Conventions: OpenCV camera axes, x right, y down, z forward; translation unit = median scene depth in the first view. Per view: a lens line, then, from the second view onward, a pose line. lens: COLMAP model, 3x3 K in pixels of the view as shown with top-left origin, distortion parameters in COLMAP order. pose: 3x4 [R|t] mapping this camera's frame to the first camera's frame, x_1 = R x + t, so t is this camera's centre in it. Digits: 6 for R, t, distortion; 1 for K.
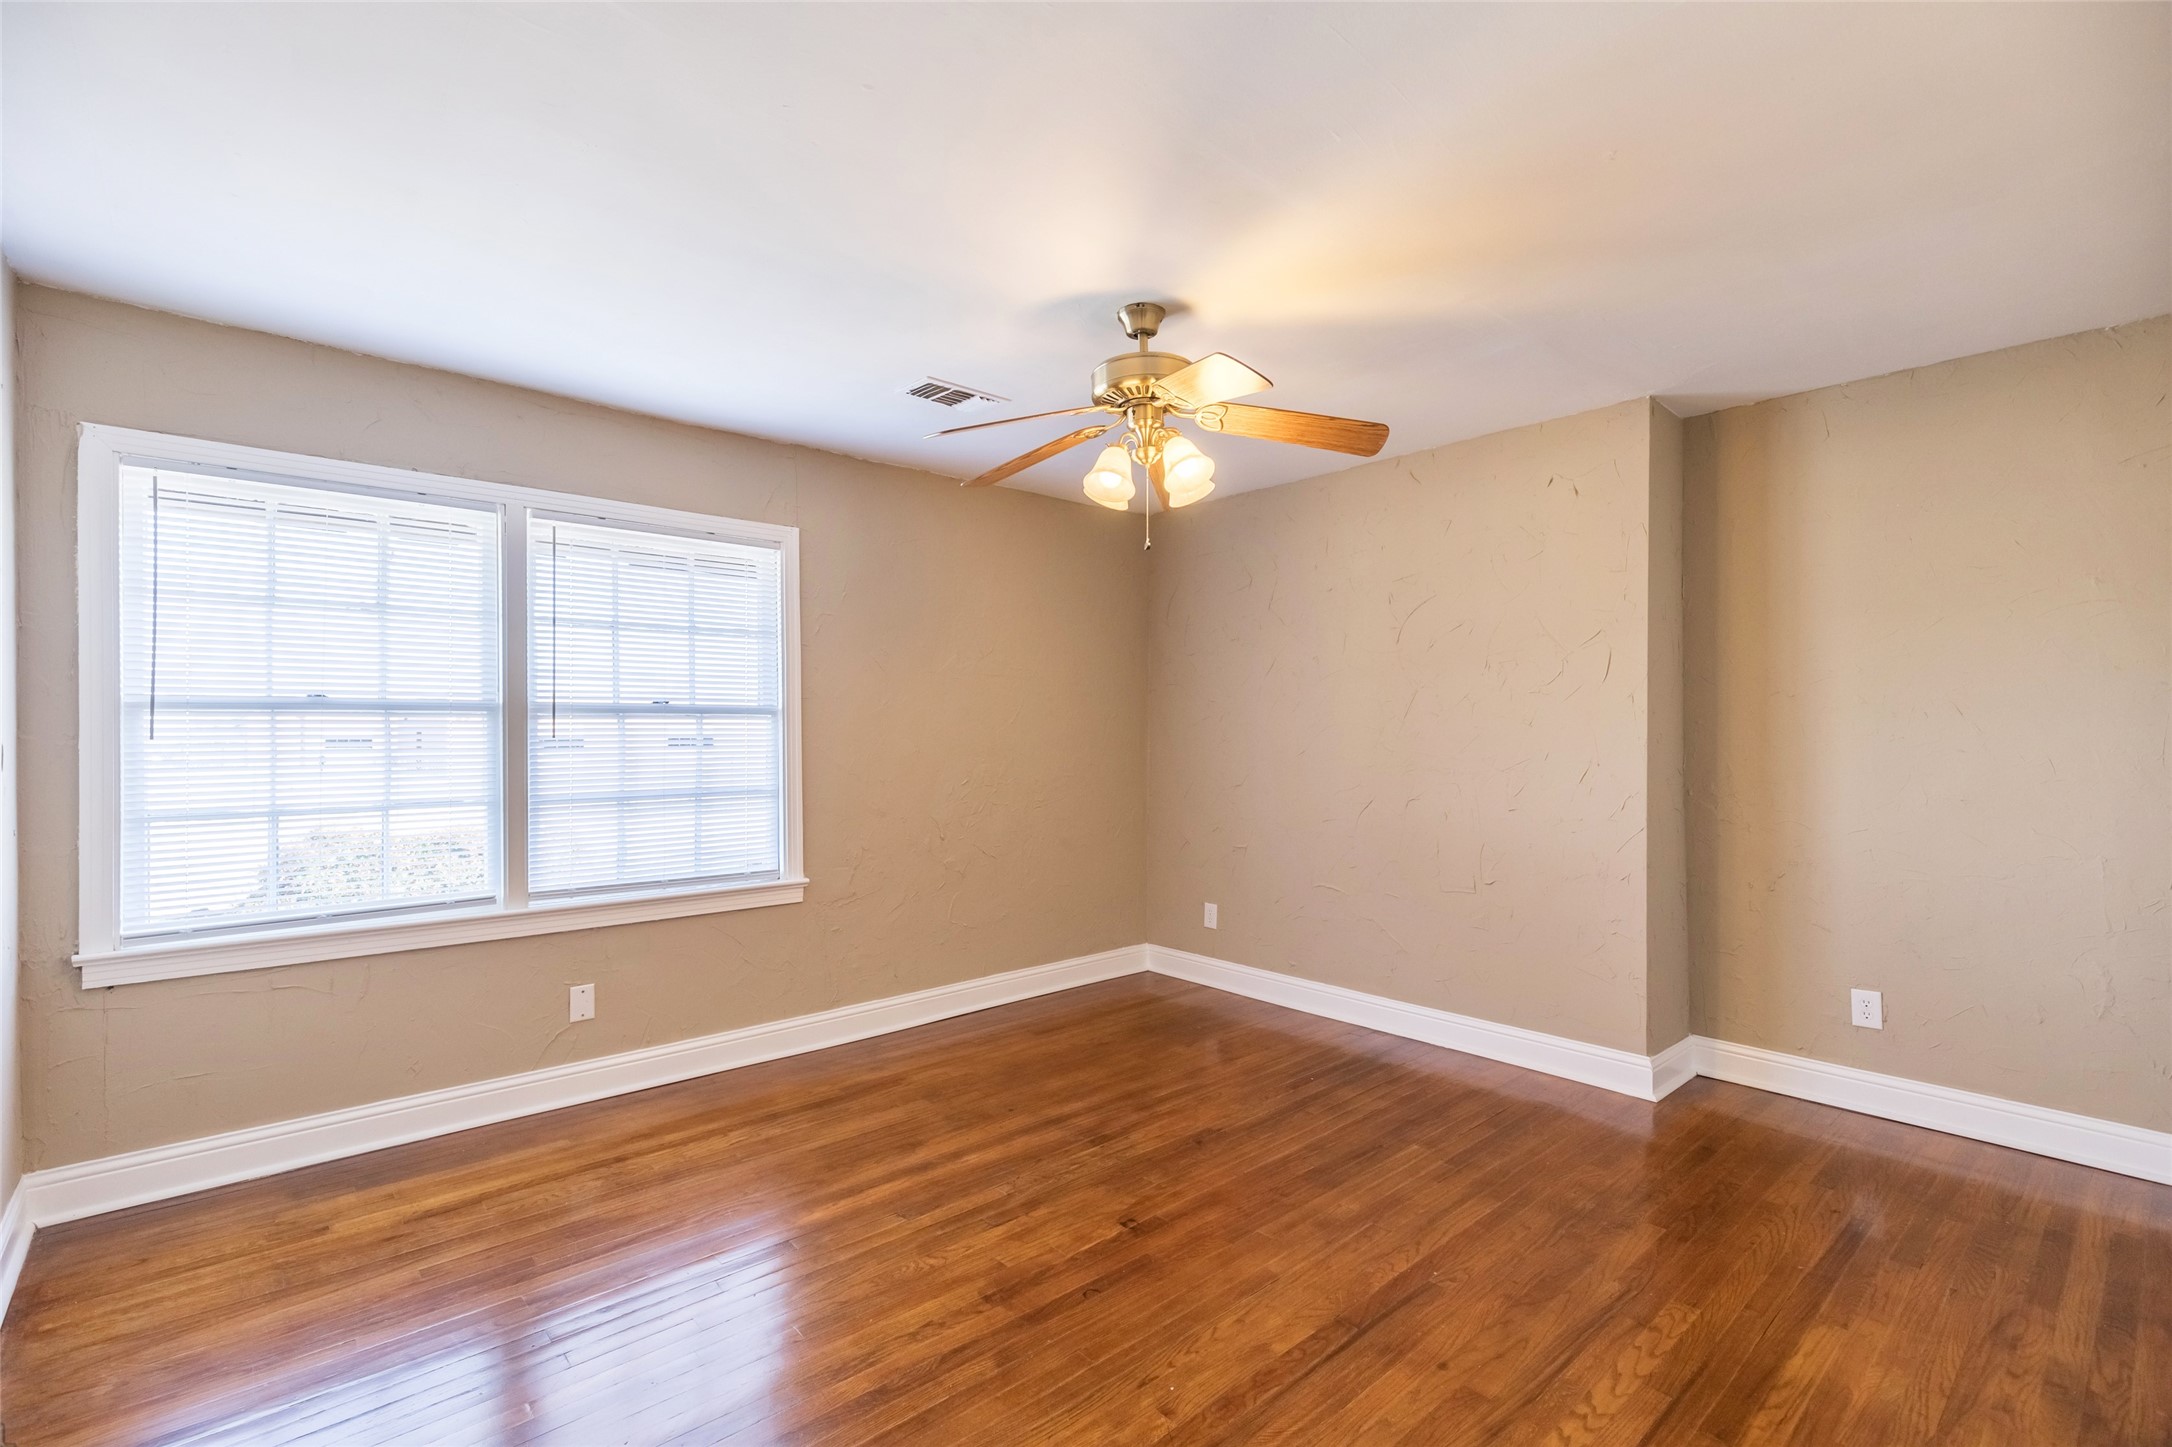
lens RADIAL K [[1008.5, 0, 1074.3], [0, 1008.5, 721.9], [0, 0, 1]] dist [0.010259, 0.000624]
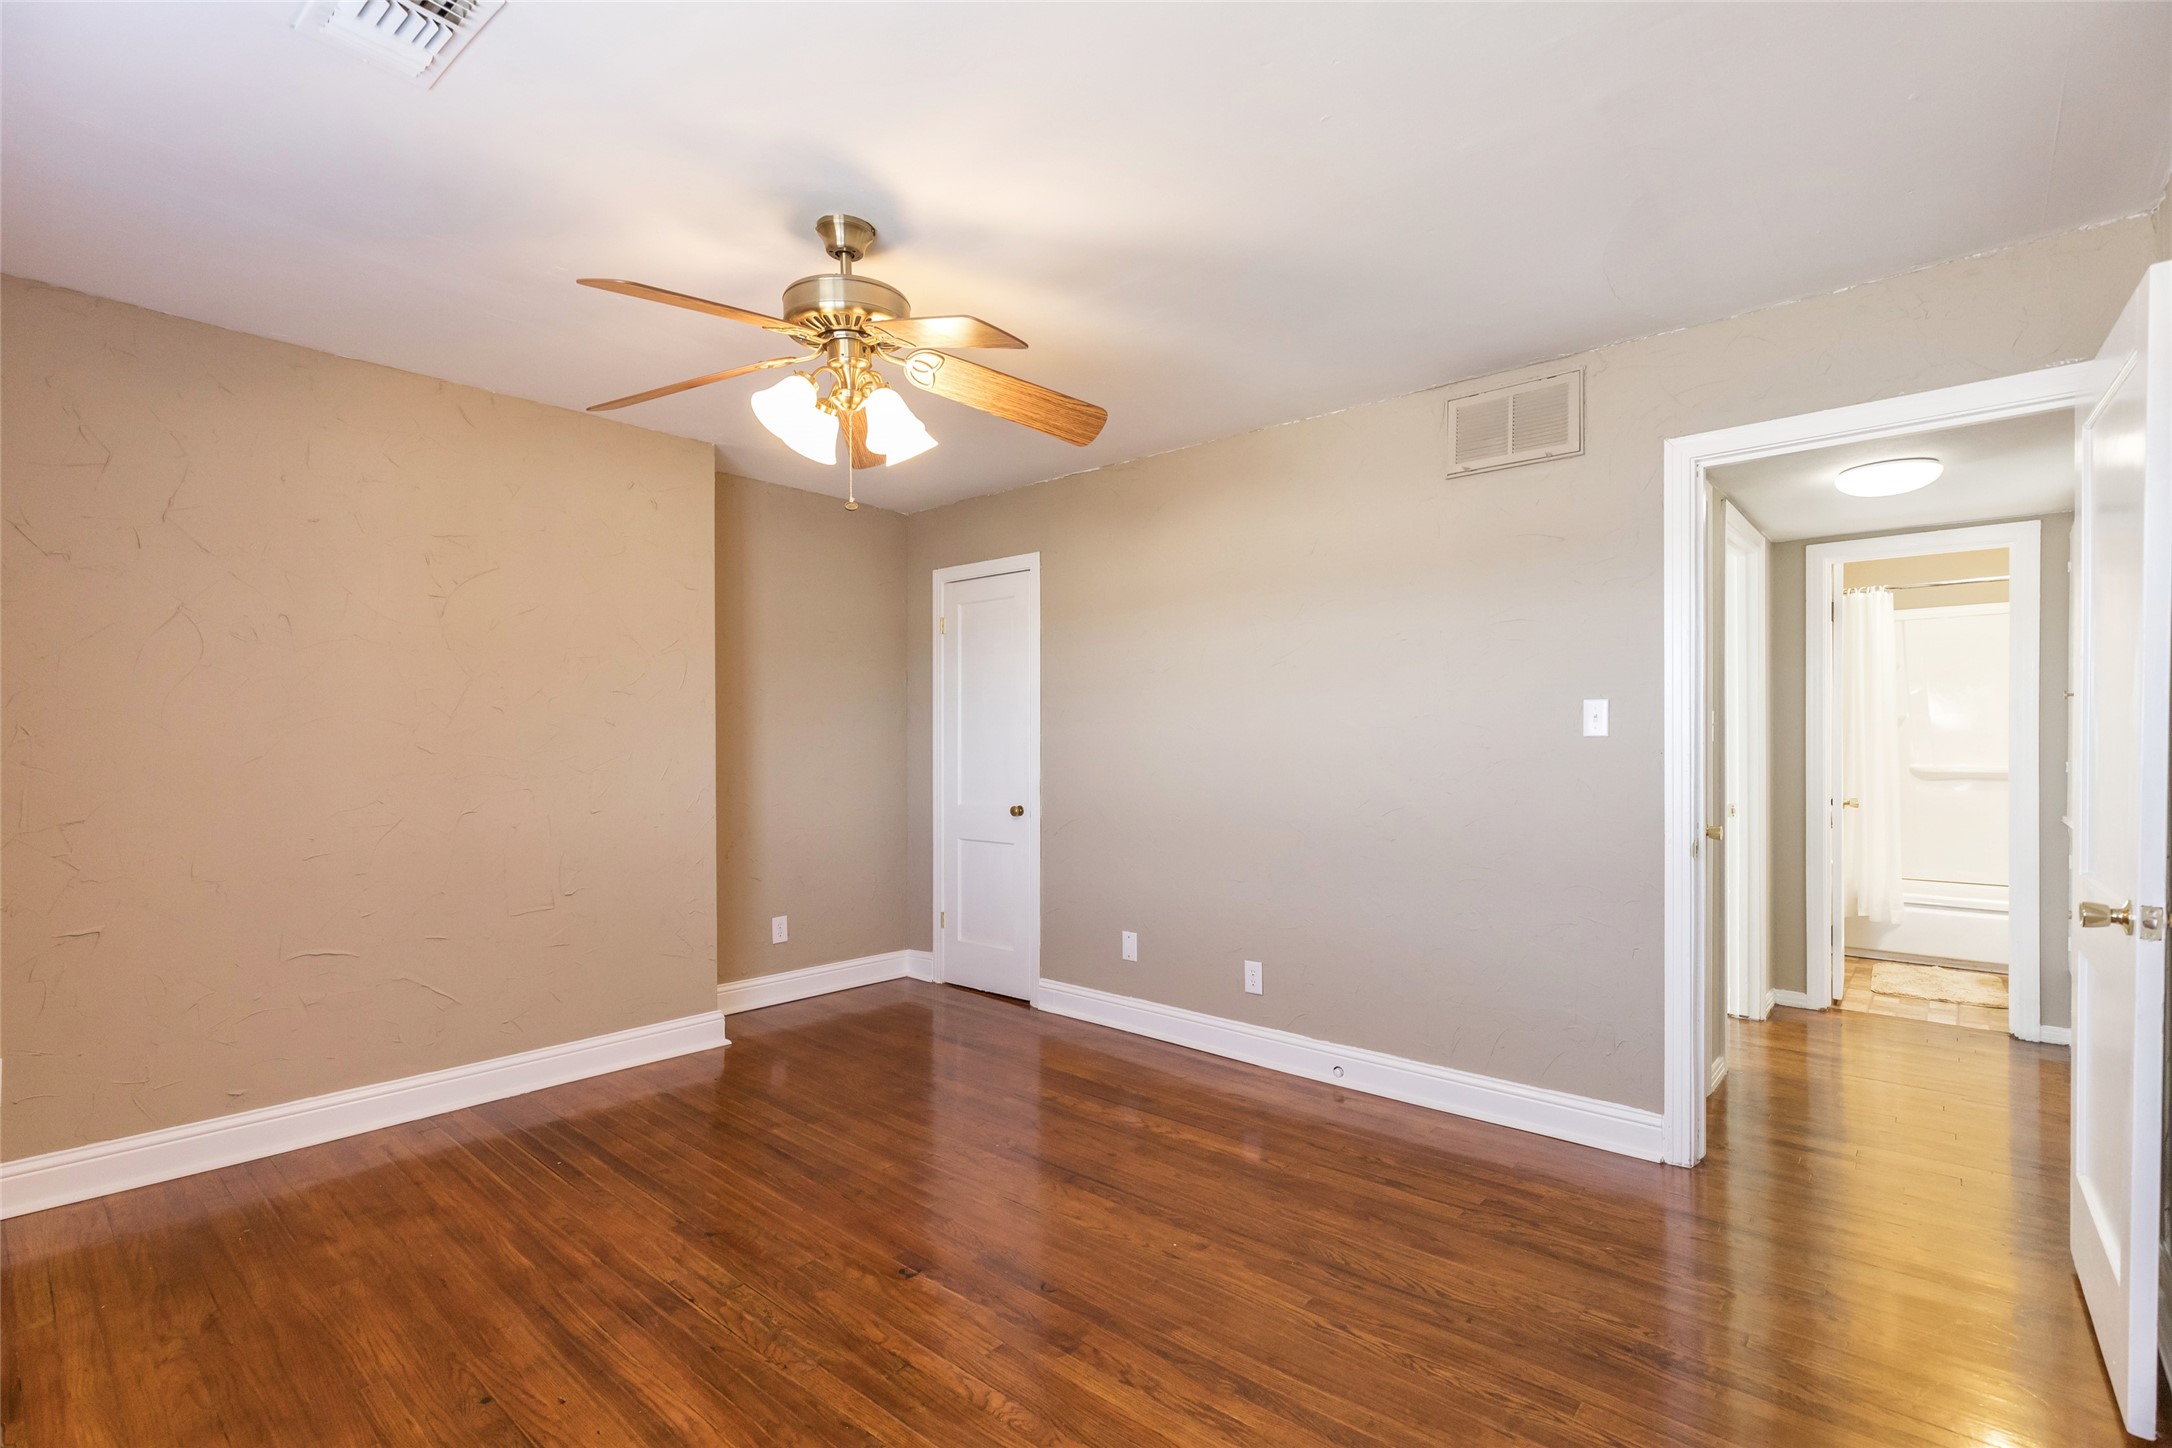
lens RADIAL K [[1008.5, 0, 1094.6], [0, 1008.5, 739.9], [0, 0, 1]] dist [0.010259, 0.000624]
pose [[-0.144767, 0.007922, 0.989434, -0.667275], [-0.006813, 0.999936, -0.009003, 0.026573], [-0.989442, -0.008045, -0.144704, 0.758249]]
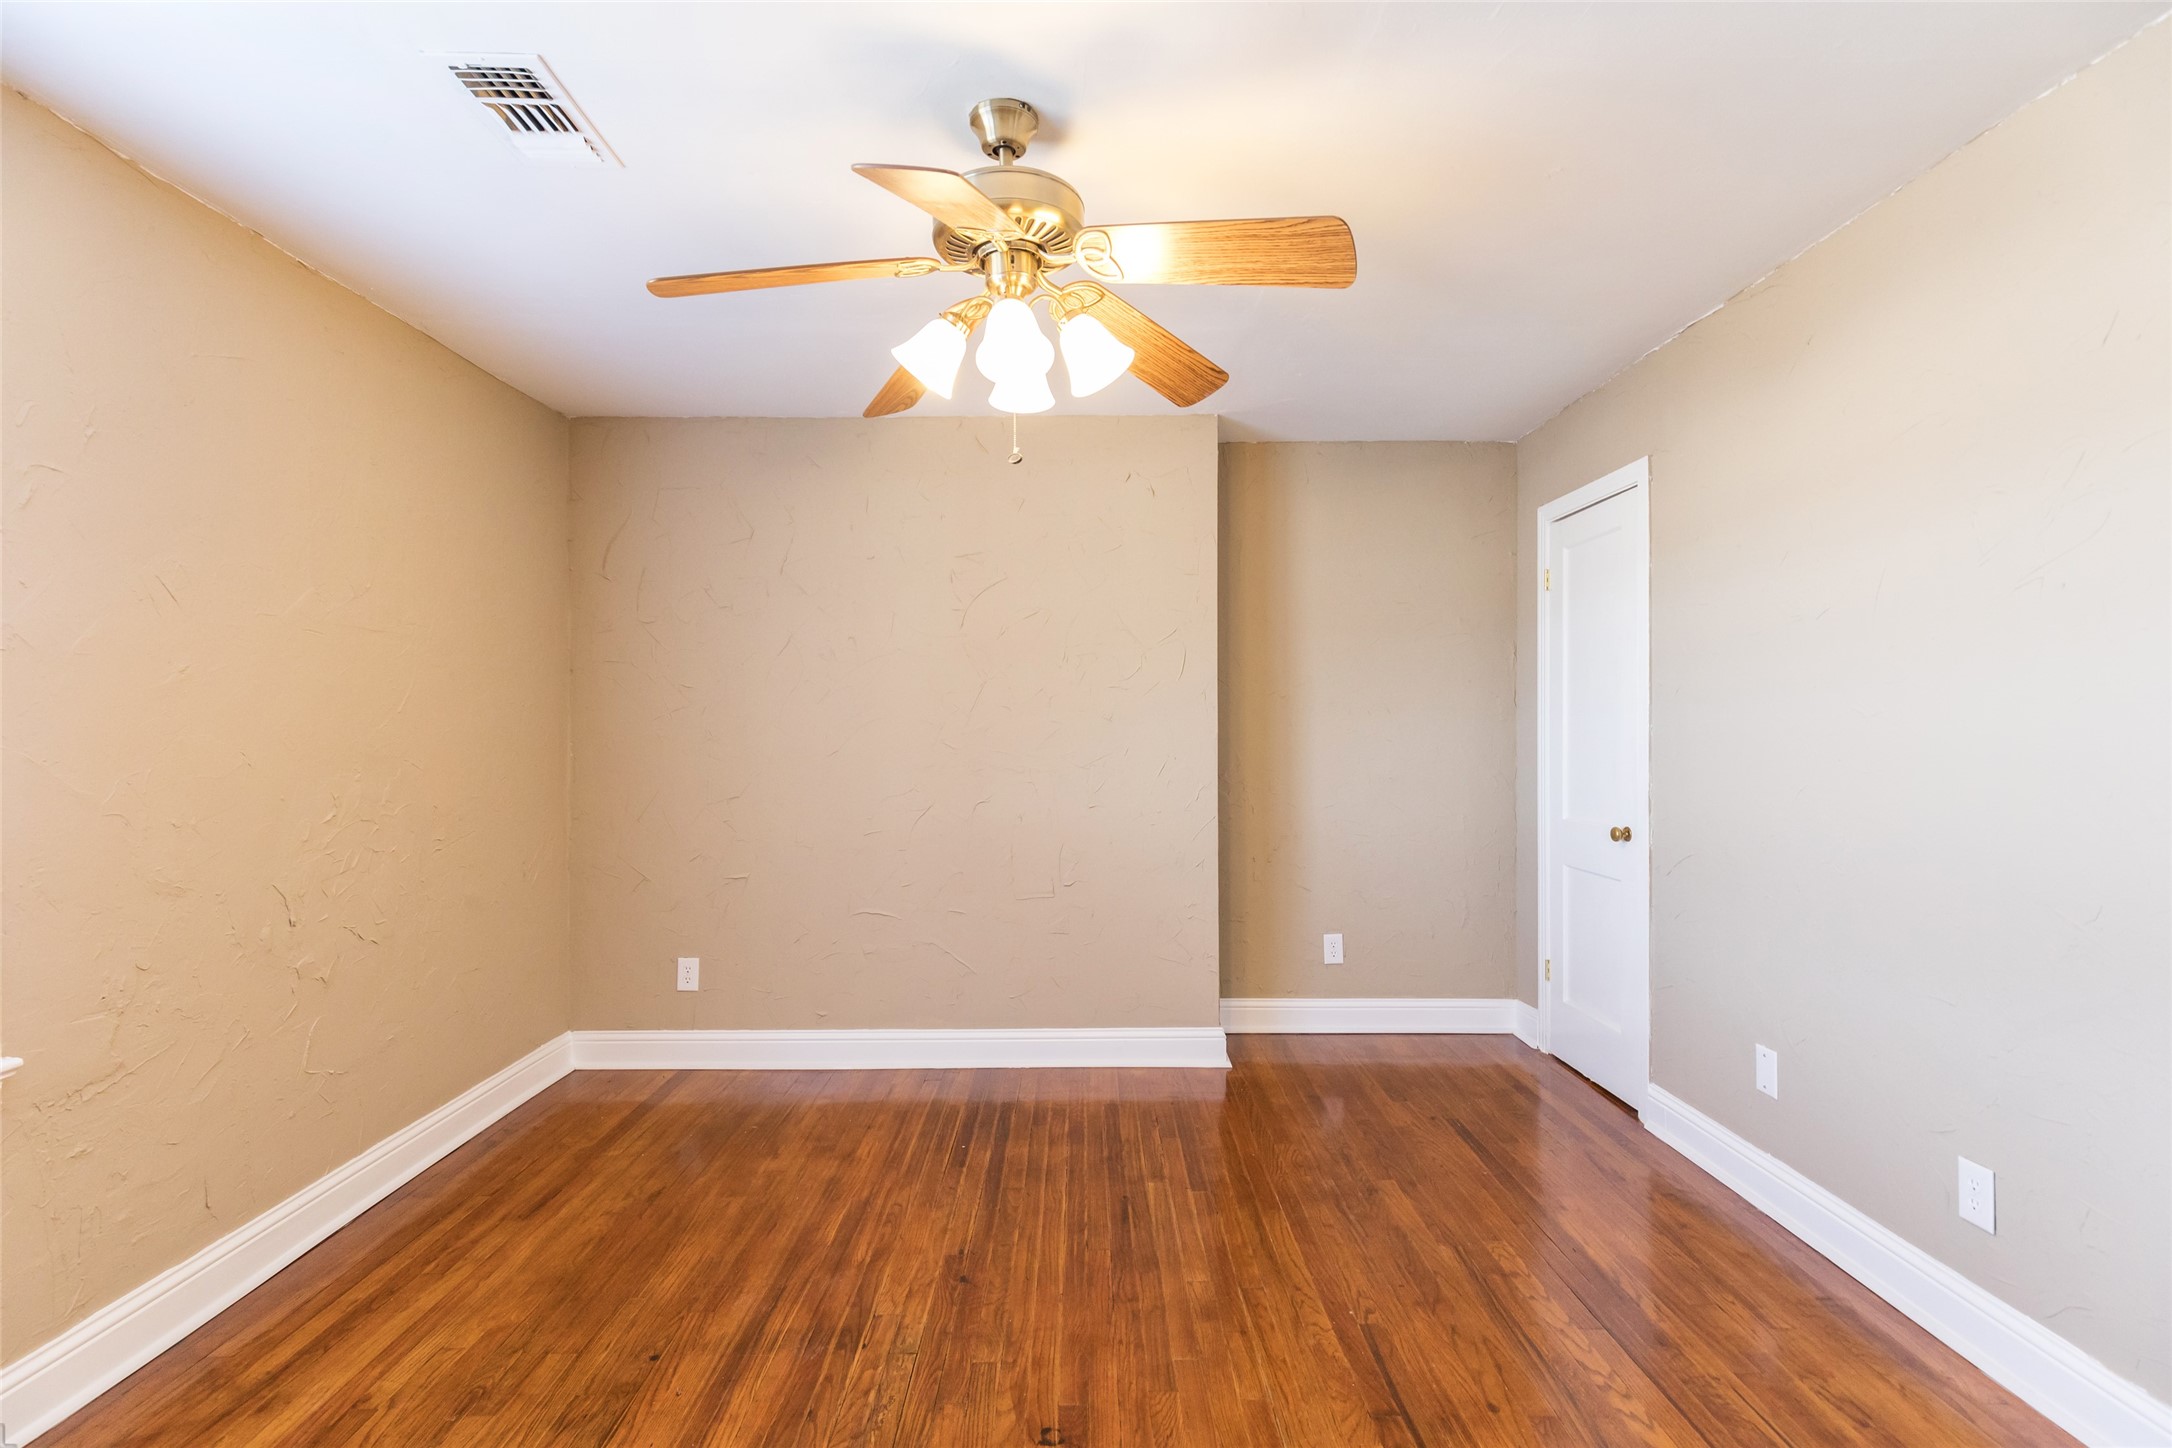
lens RADIAL K [[1008.5, 0, 1082.6], [0, 1008.5, 733.1], [0, 0, 1]] dist [0.010259, 0.000624]
pose [[0.652991, -0.004184, 0.757354, -0.352353], [-0.001914, 0.999972, 0.007174, 0.009292], [-0.757363, -0.006134, 0.652965, 0.419340]]
